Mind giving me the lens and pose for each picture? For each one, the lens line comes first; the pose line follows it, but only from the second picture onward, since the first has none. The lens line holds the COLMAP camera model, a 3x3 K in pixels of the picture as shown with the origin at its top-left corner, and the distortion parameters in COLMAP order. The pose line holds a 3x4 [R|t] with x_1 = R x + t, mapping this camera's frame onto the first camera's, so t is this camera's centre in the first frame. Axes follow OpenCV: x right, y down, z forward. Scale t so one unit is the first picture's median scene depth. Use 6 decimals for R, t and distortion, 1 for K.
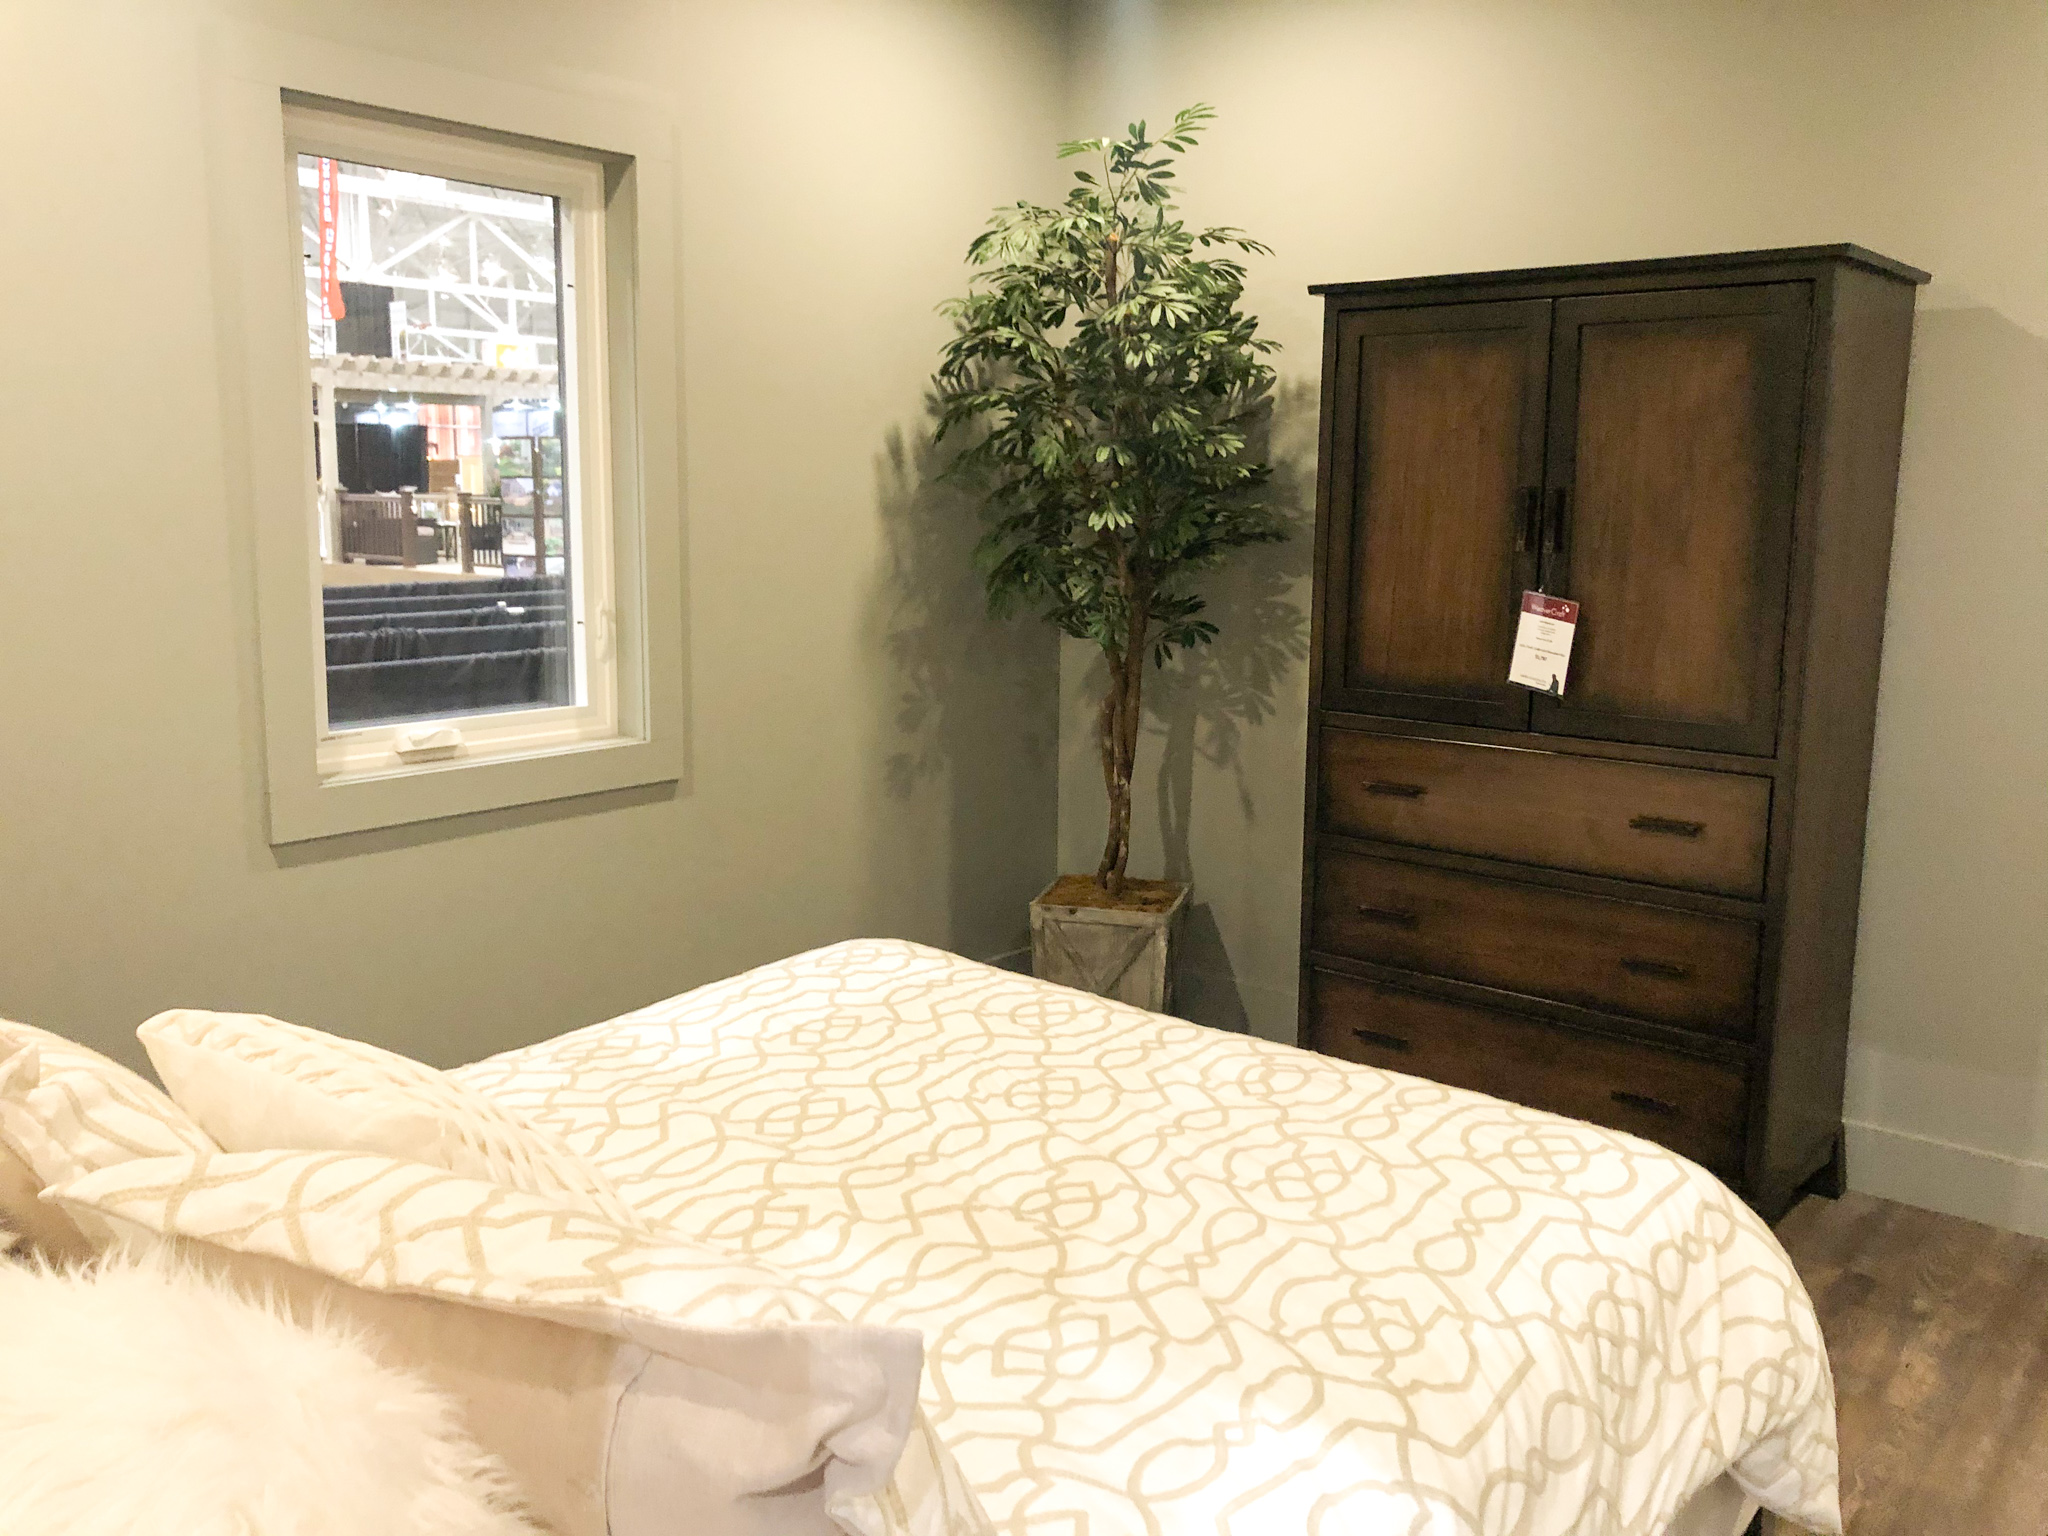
lens RADIAL K [[1688.7, 0, 1010.0], [0, 1688.7, 764.2], [0, 0, 1]] dist [0.088186, -0.077570]
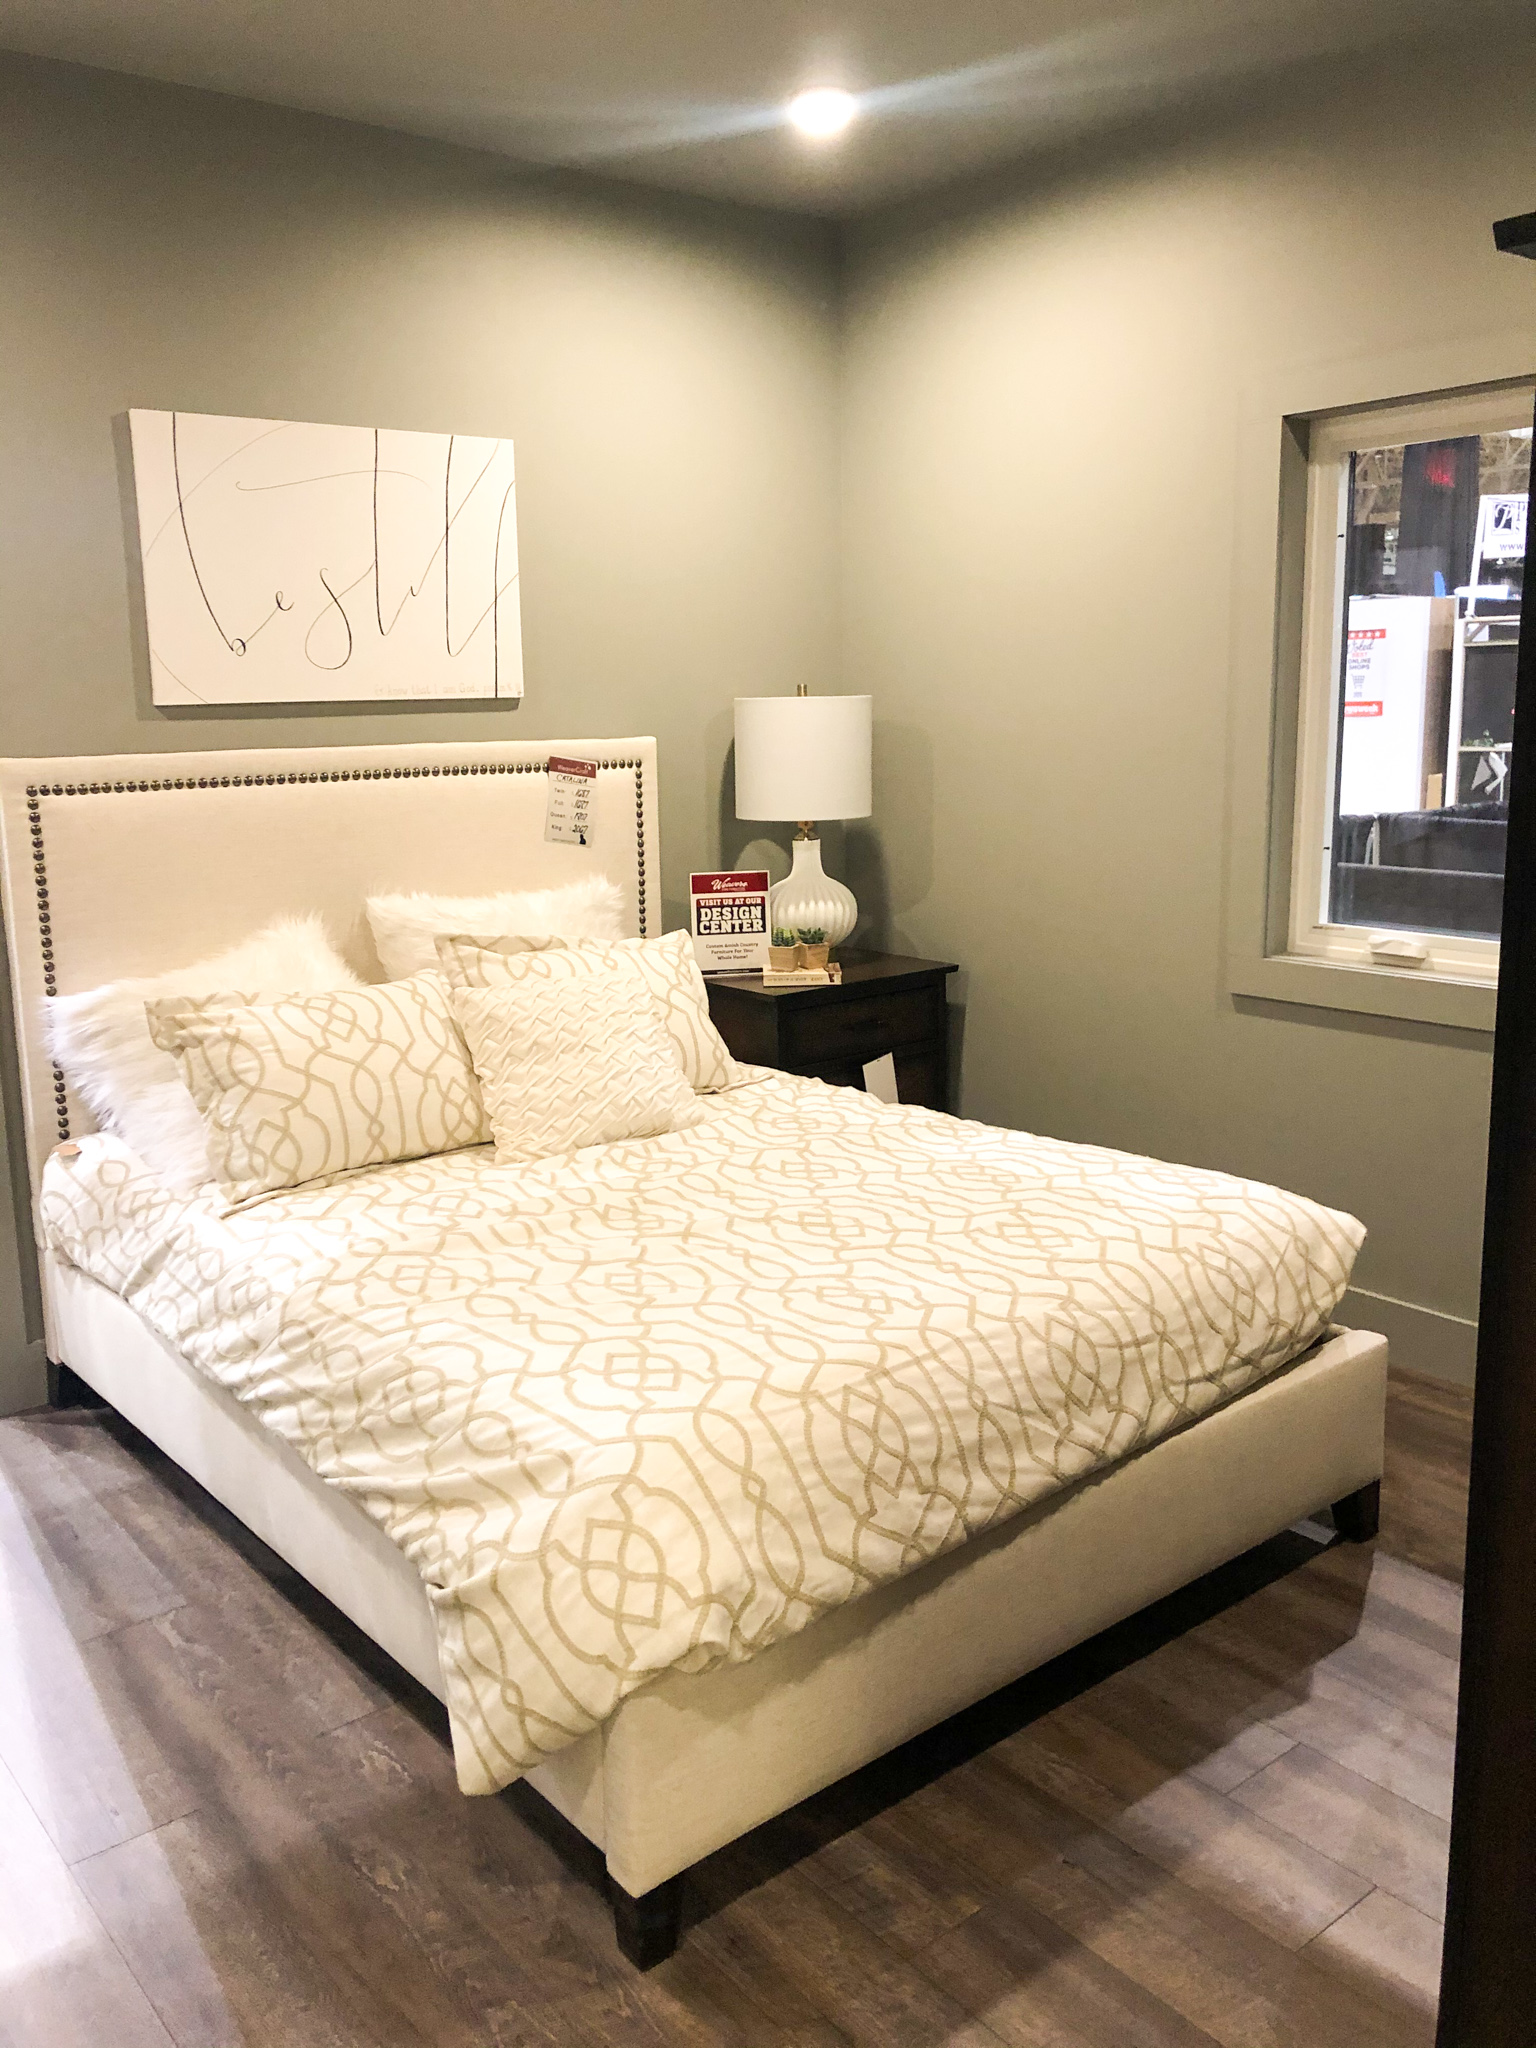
lens RADIAL K [[1688.7, 0, 759.2], [0, 1688.7, 1001.7], [0, 0, 1]] dist [0.088186, -0.077570]
pose [[-0.223546, 0.159719, -0.961518, 1.202186], [-0.139202, 0.971139, 0.193681, -0.198244], [0.964702, 0.177142, -0.194861, 1.164584]]
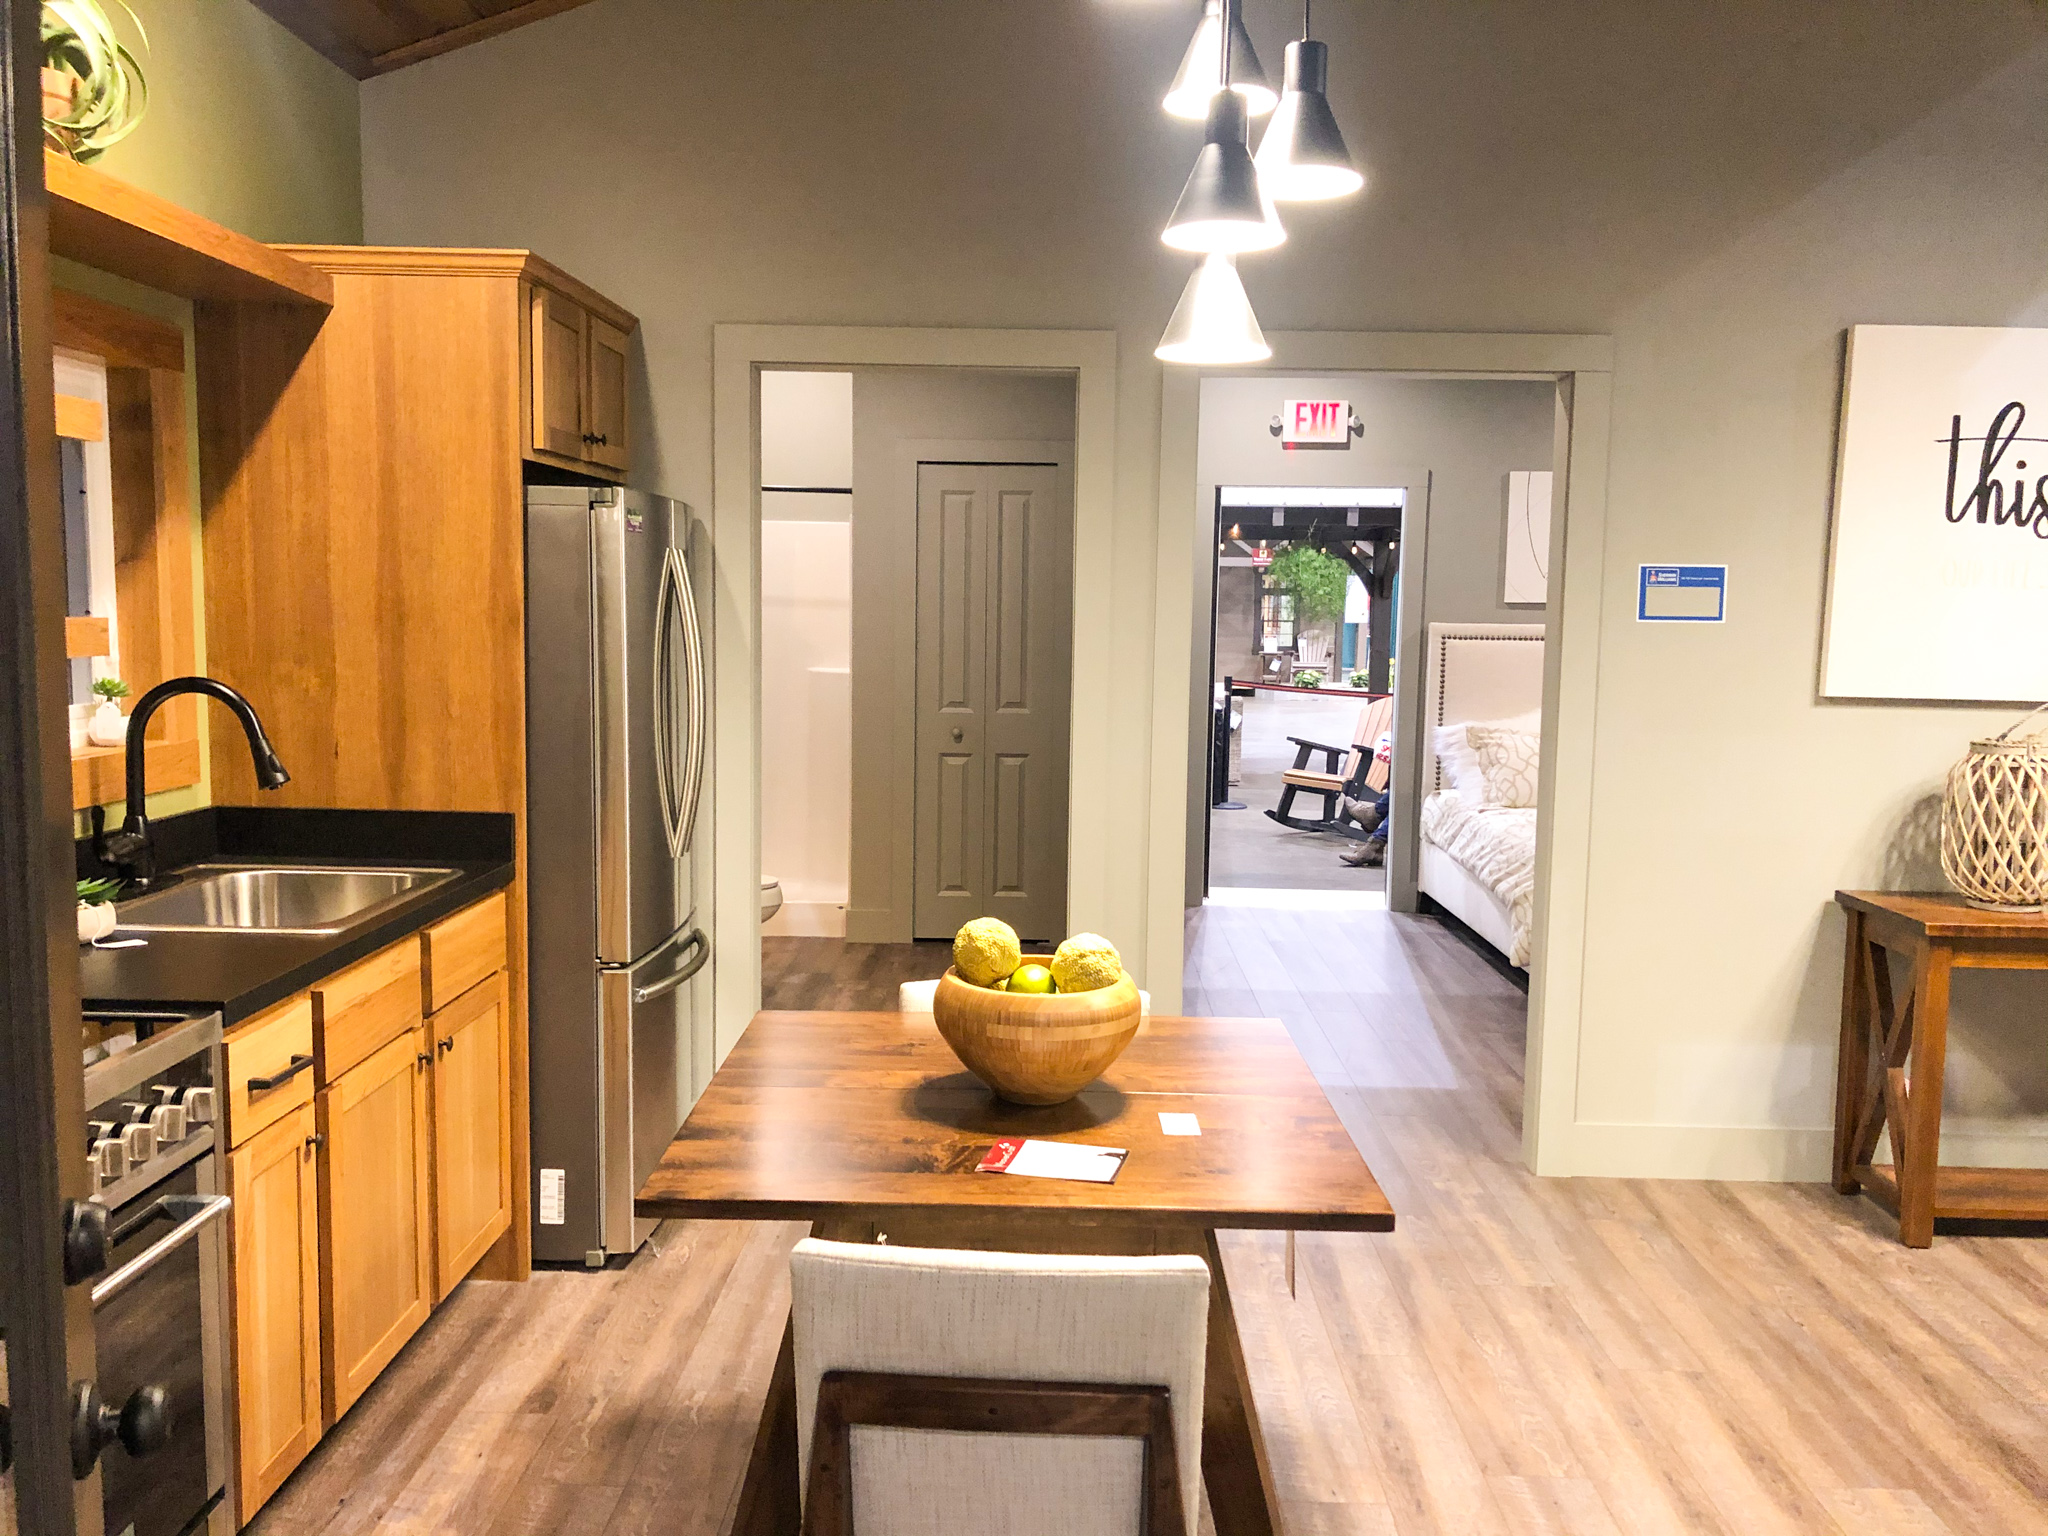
lens RADIAL K [[1688.7, 0, 1010.0], [0, 1688.7, 764.2], [0, 0, 1]] dist [0.088186, -0.077570]
pose [[-0.808562, 0.047840, -0.586463, 2.660977], [-0.109761, 0.966932, 0.230205, -0.456610], [0.578083, 0.250506, -0.776574, 2.498001]]
